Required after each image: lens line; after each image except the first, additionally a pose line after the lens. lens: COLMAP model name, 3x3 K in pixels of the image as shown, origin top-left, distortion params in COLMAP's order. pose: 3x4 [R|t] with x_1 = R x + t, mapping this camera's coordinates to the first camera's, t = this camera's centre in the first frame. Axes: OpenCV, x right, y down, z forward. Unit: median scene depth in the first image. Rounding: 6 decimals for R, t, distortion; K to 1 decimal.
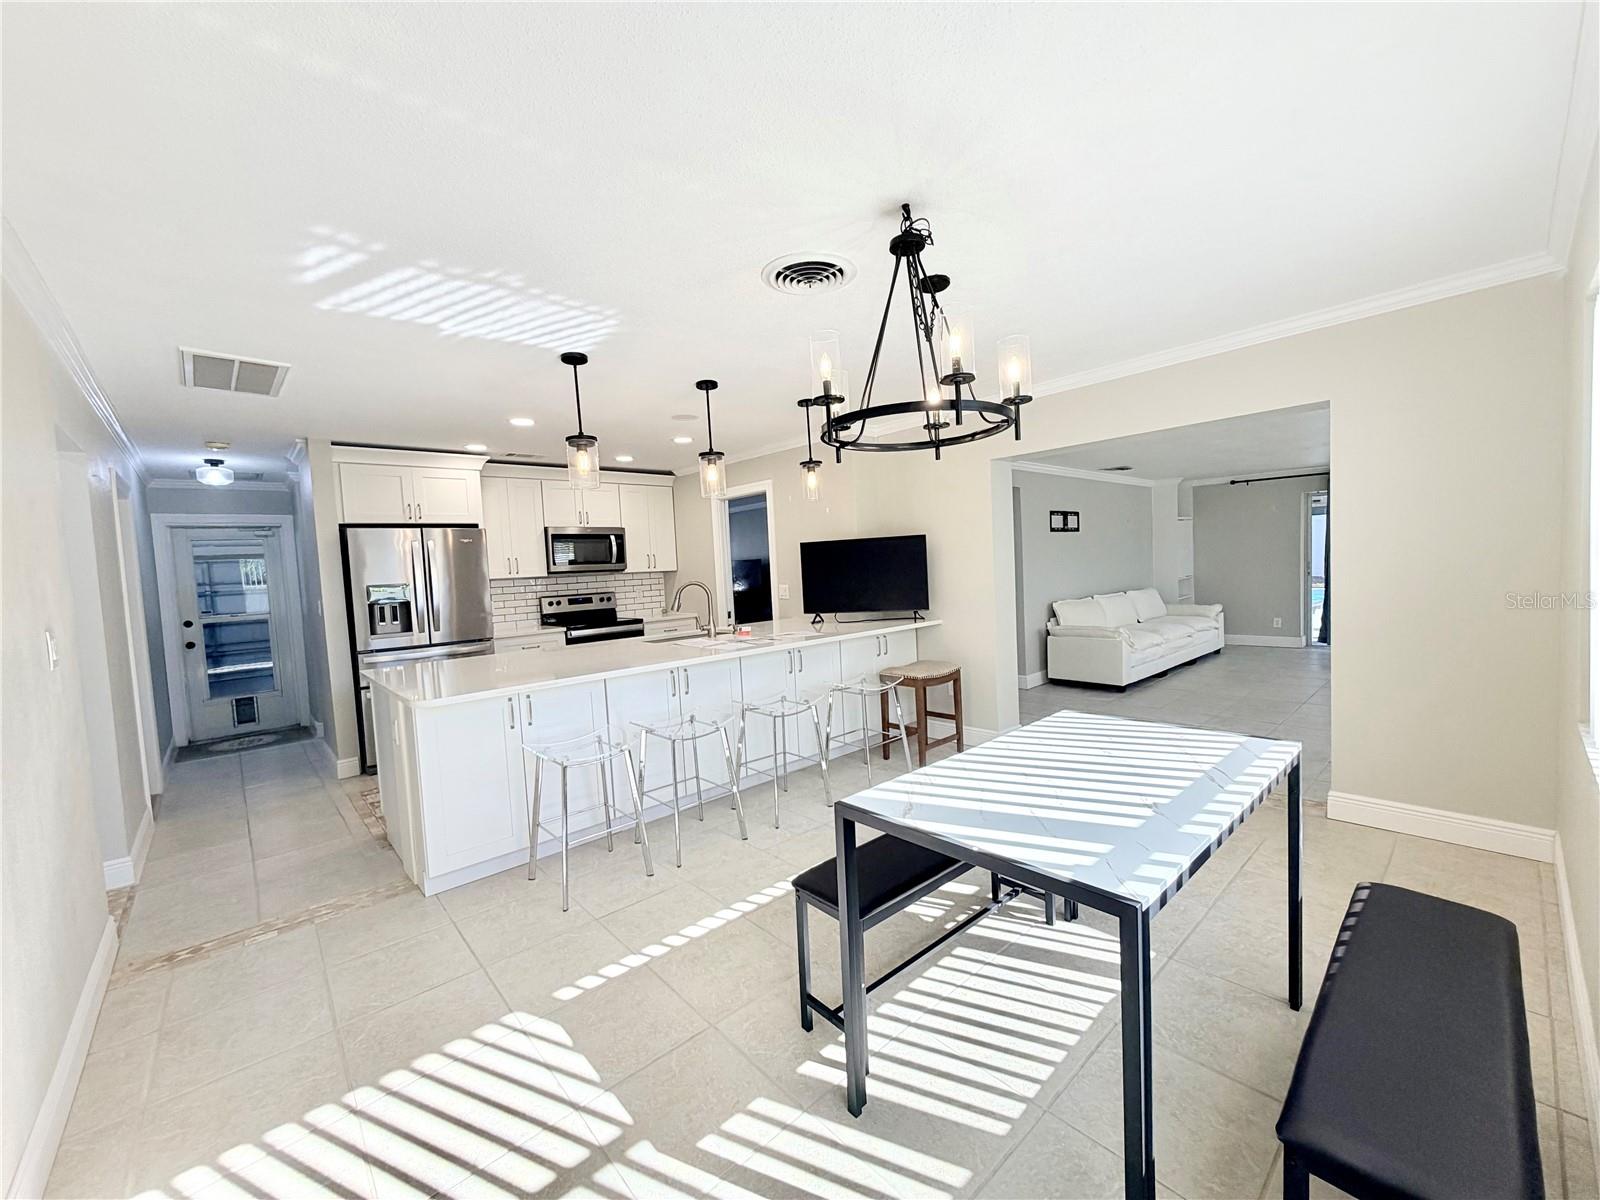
lens RADIAL K [[636.8, 0, 805.8], [0, 636.8, 599.7], [0, 0, 1]] dist [0.000377, -0.000711]
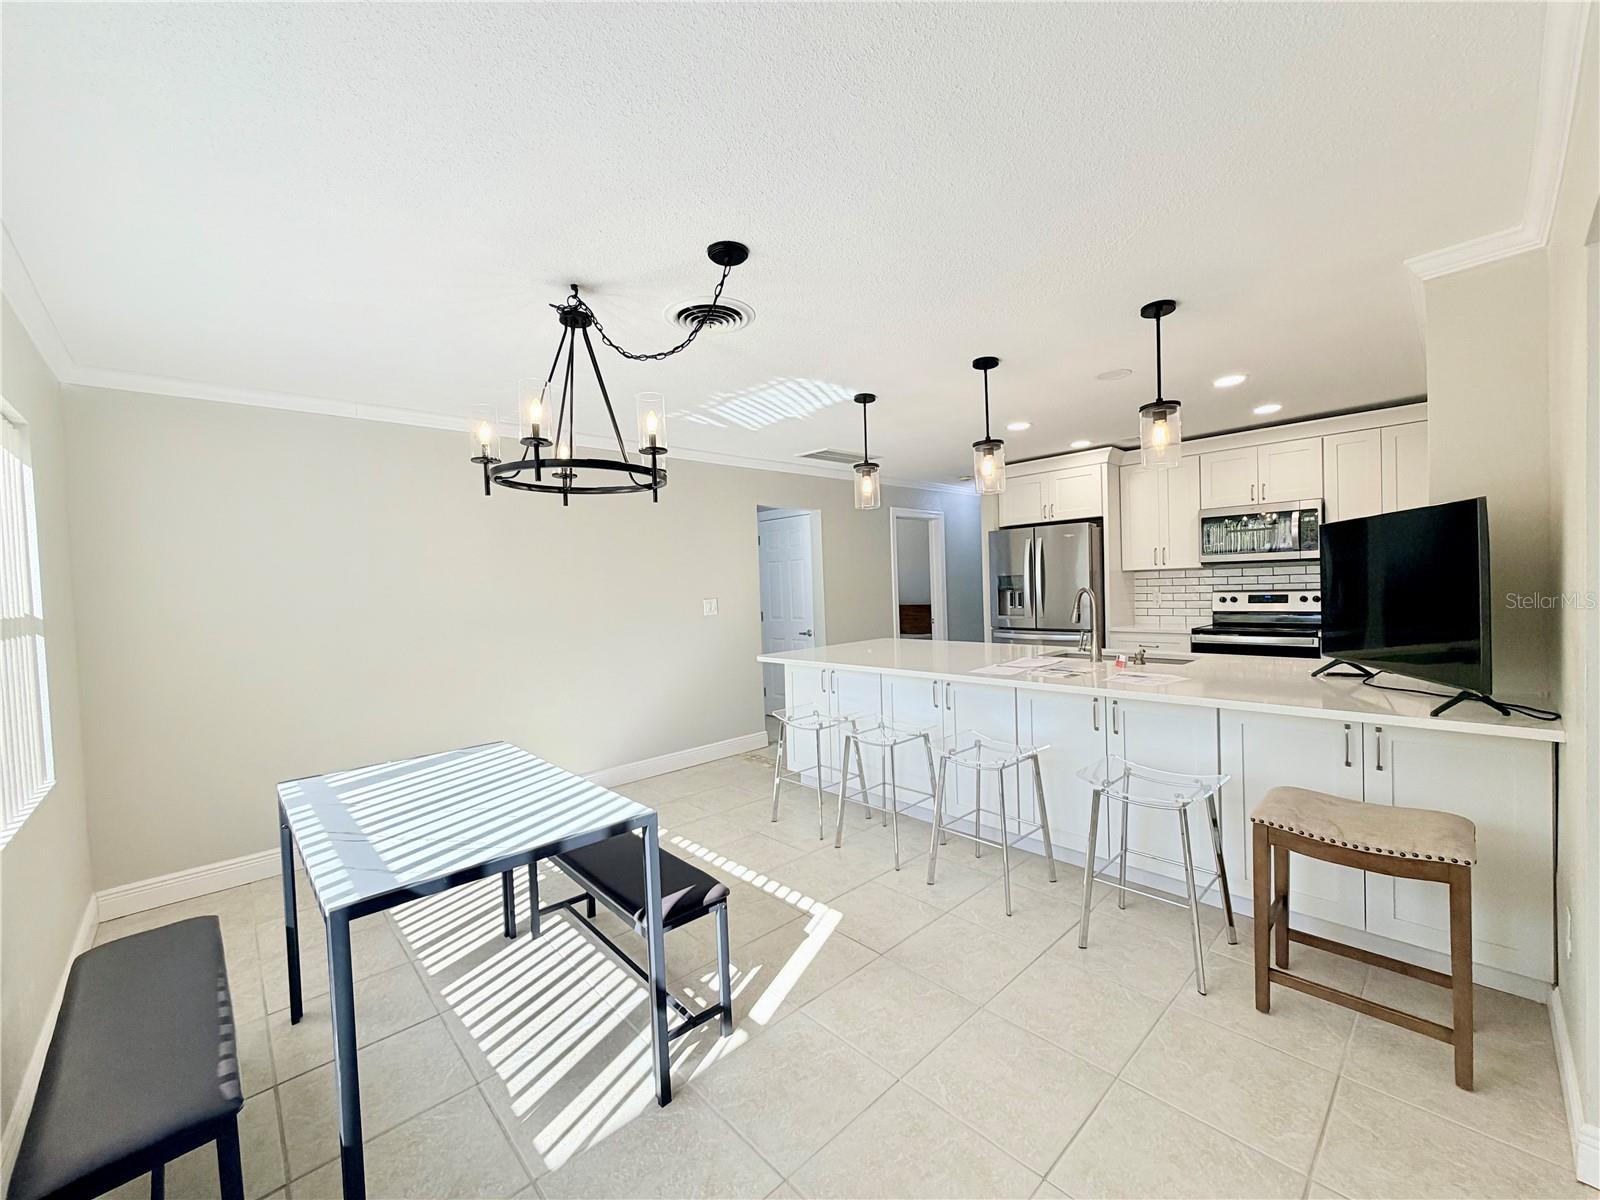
lens RADIAL K [[636.8, 0, 805.3], [0, 636.8, 599.0], [0, 0, 1]] dist [0.000377, -0.000711]
pose [[0.024403, 0.073074, -0.997028, 0.685792], [-0.018193, 0.997192, 0.072641, -0.074474], [0.999537, 0.016367, 0.025664, 0.708042]]
